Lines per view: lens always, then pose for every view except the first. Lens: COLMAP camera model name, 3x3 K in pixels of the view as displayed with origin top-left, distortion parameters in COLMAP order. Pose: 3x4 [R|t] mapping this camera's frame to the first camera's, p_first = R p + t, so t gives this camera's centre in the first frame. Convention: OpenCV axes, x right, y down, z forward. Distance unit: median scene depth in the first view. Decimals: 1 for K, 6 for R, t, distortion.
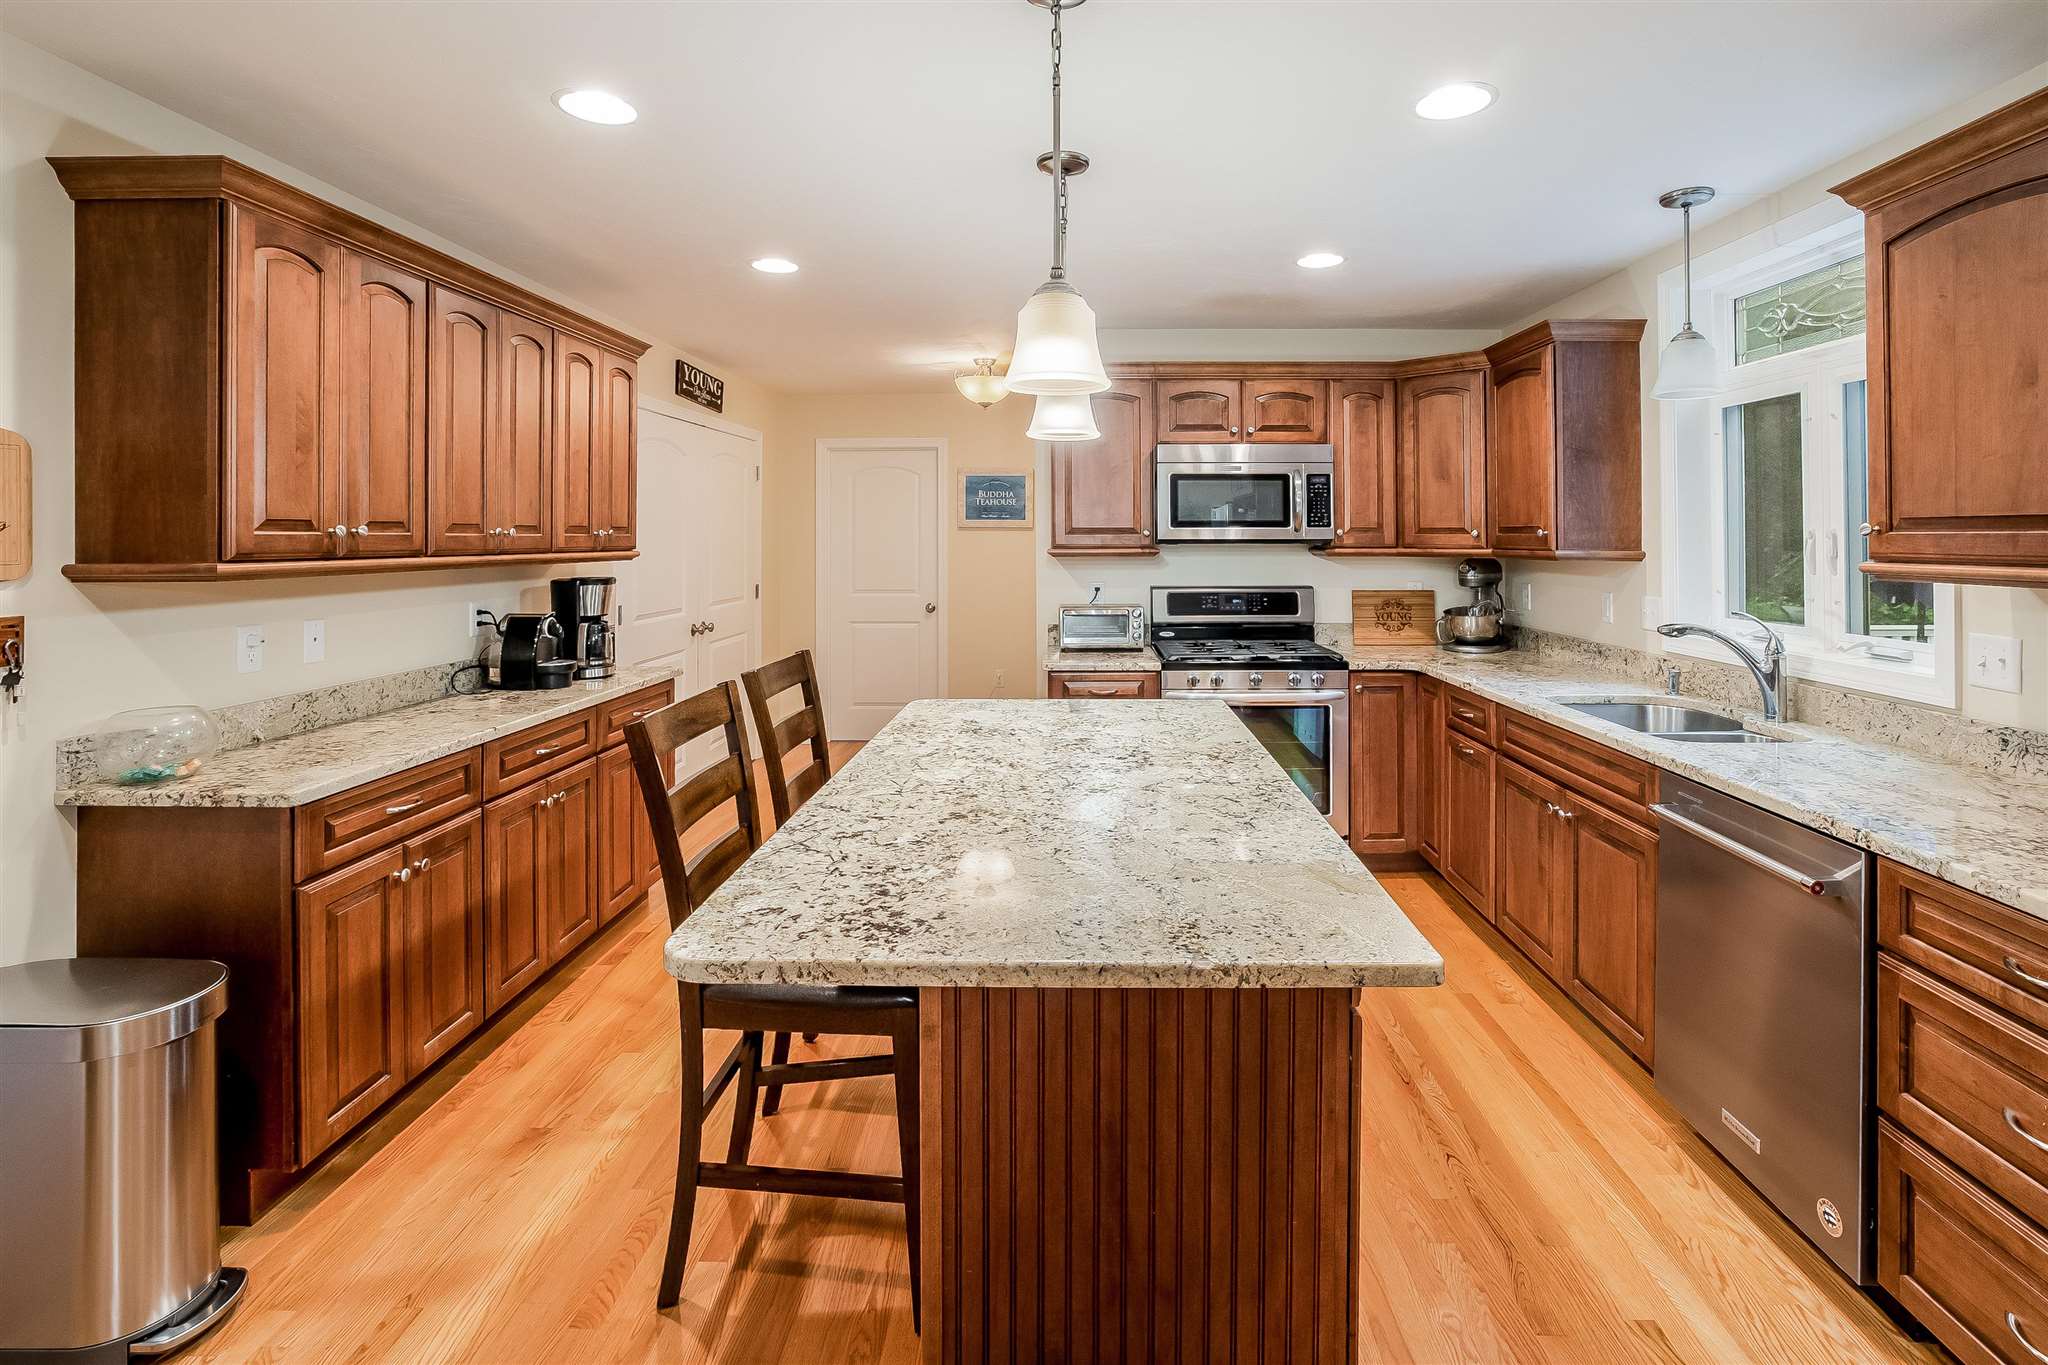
lens RADIAL K [[944.9, 0, 1069.6], [0, 944.9, 527.0], [0, 0, 1]] dist [-0.037332, 0.011821]
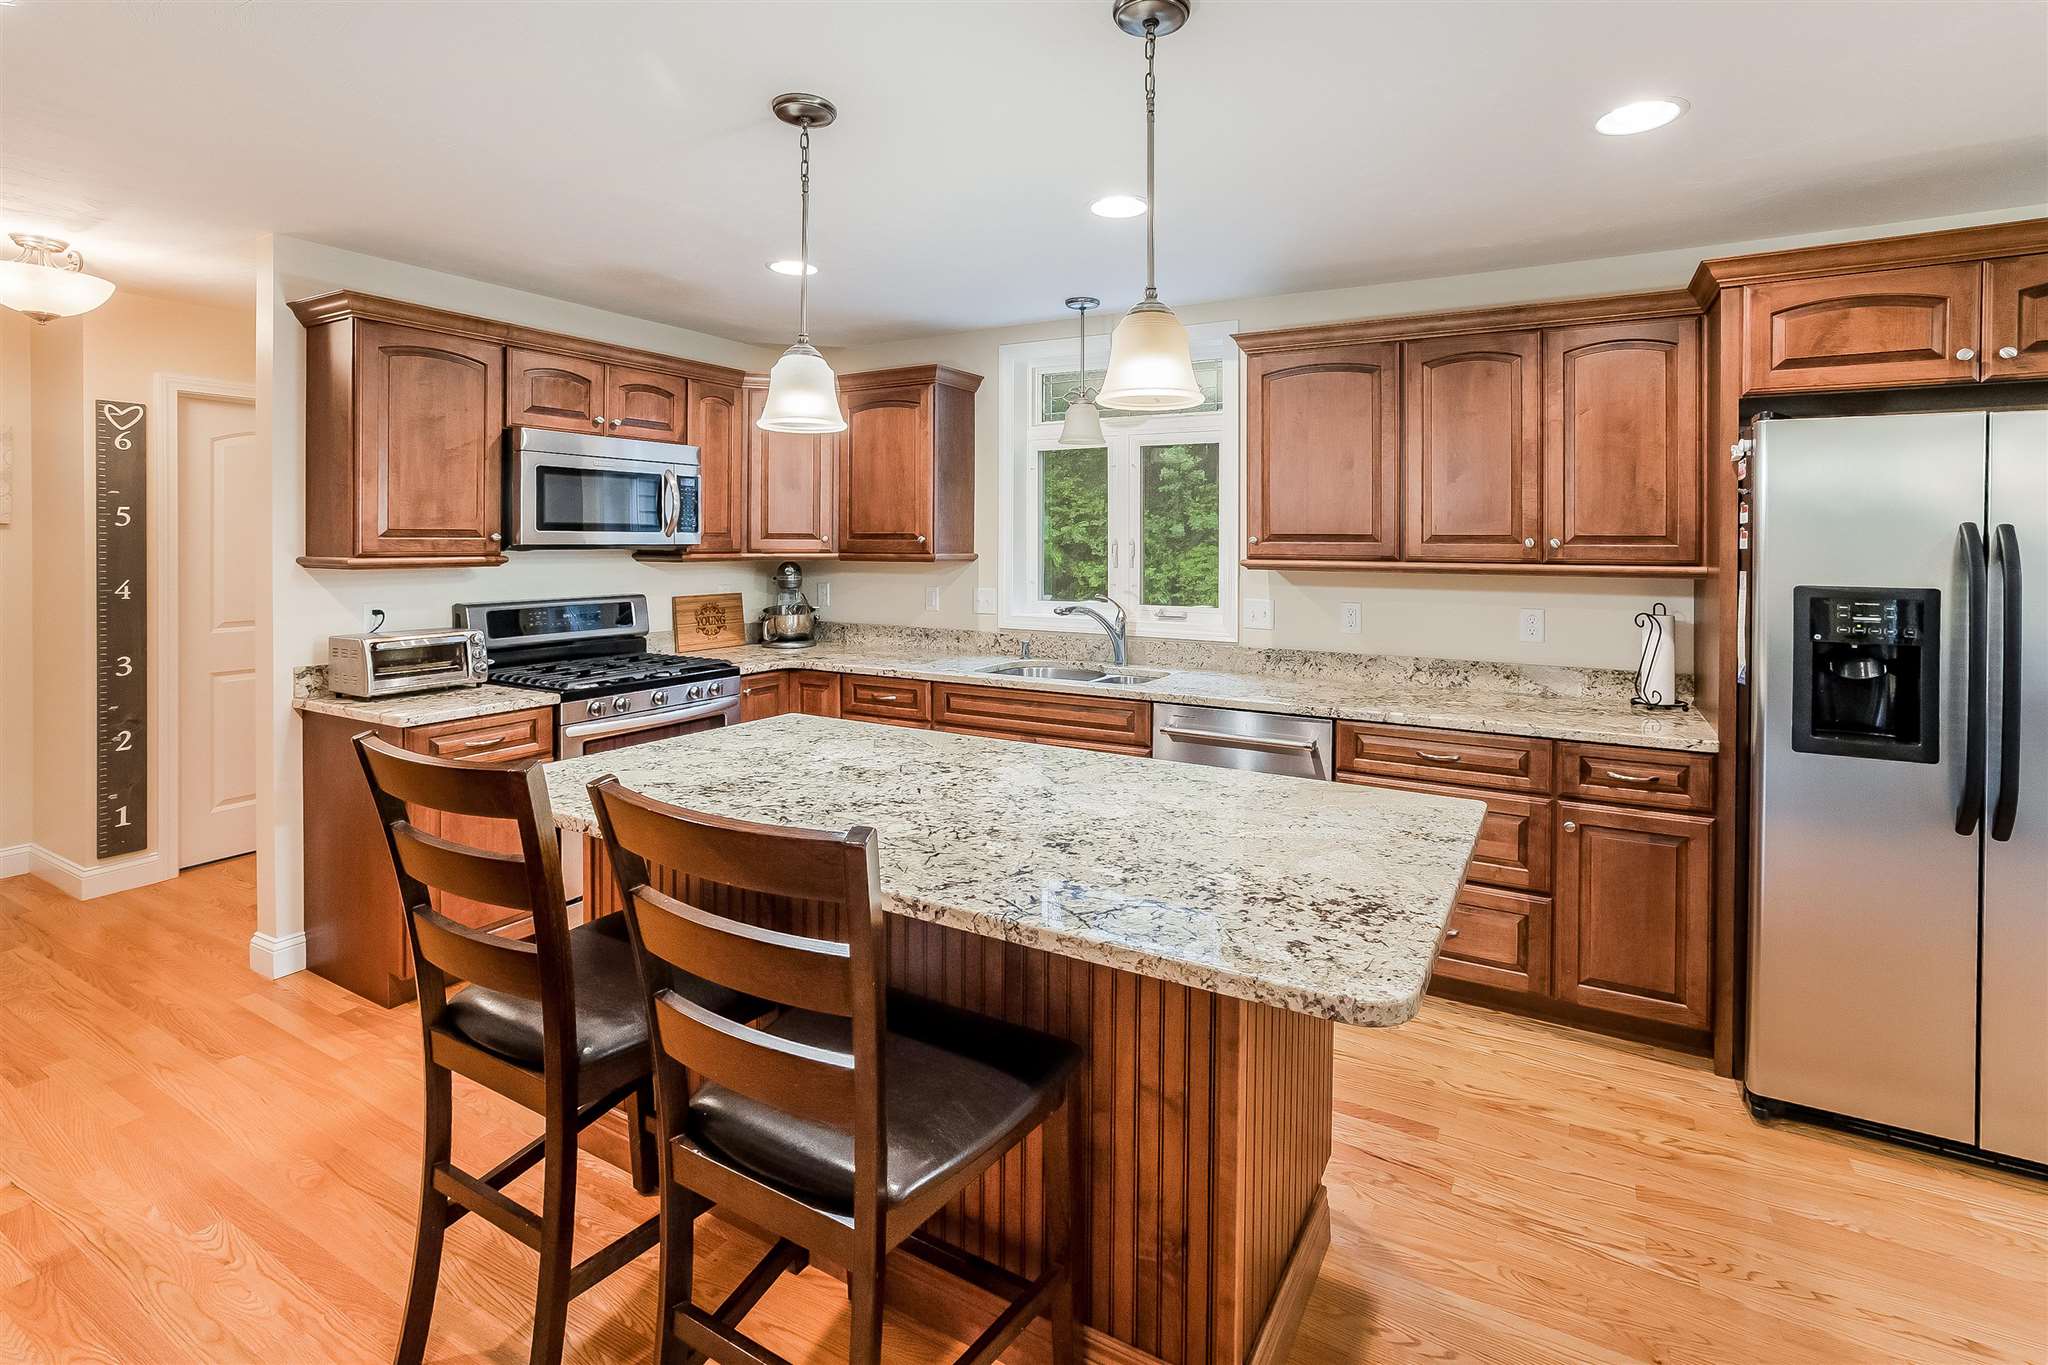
lens RADIAL K [[898.4, 0, 1090.3], [0, 898.4, 541.9], [0, 0, 1]] dist [-0.037830, -0.000069]
pose [[0.490025, -0.000784, 0.871708, -0.348563], [-0.012557, 0.999889, 0.007958, -0.002146], [-0.871618, -0.014846, 0.489961, 0.214528]]
